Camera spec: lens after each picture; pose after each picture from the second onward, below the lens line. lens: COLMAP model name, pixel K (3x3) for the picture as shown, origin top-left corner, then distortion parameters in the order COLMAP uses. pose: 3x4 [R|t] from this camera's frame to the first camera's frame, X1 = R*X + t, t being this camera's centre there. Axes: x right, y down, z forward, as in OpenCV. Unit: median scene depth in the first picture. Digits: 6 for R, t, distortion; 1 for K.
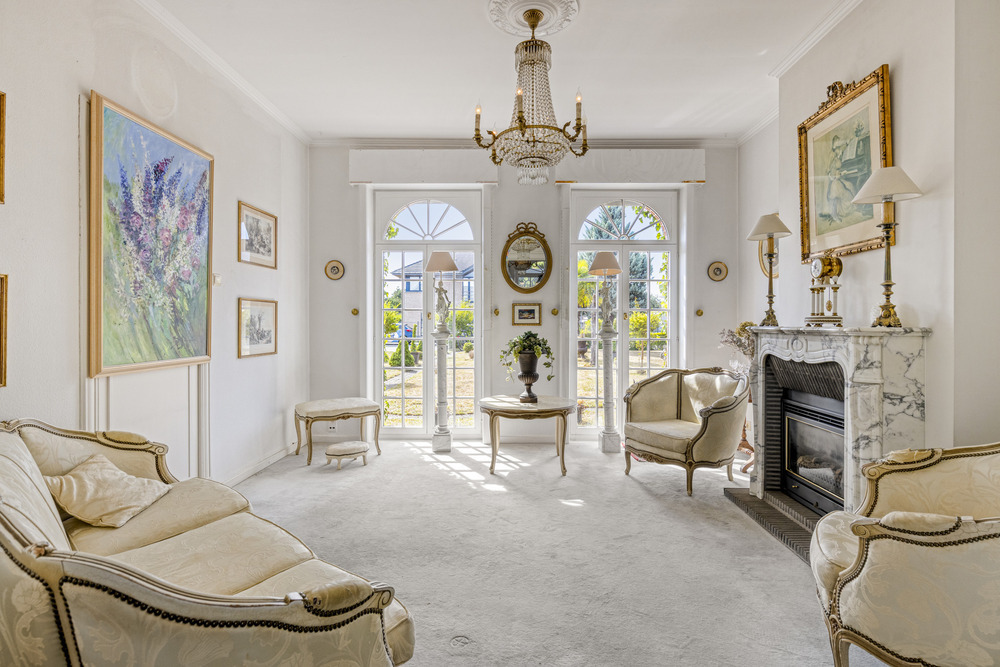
lens RADIAL K [[522.8, 0, 503.0], [0, 522.8, 323.5], [0, 0, 1]] dist [0.000866, -0.000019]
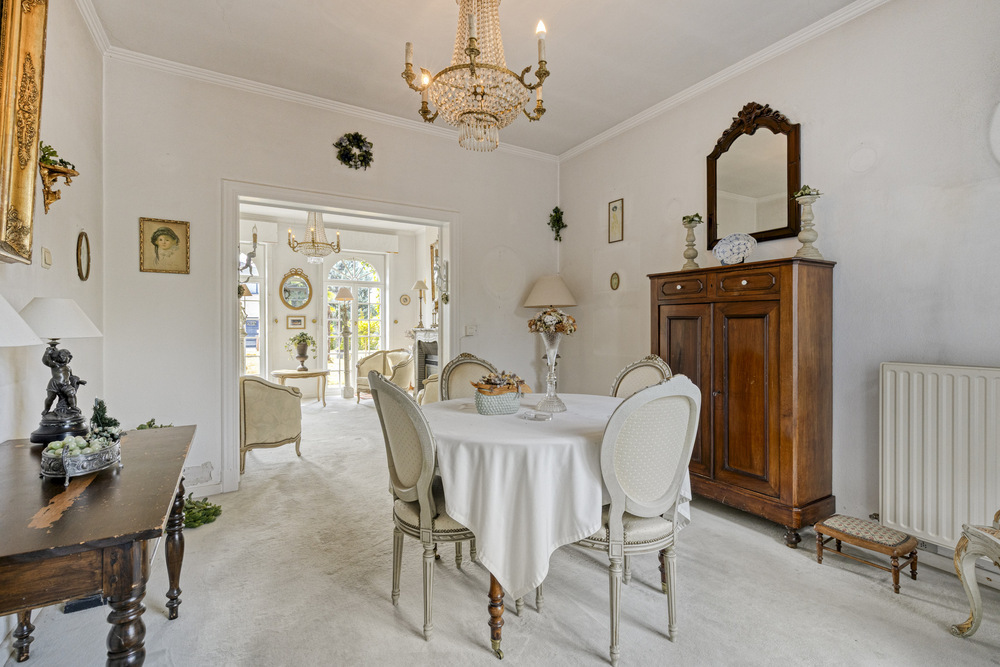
lens RADIAL K [[459.8, 0, 503.5], [0, 459.8, 328.2], [0, 0, 1]] dist [0.001948, 0.000006]
pose [[0.852663, -0.005781, 0.522429, -0.187725], [0.004858, 0.999983, 0.003136, -0.000035], [-0.522438, -0.000137, 0.852677, -0.719039]]
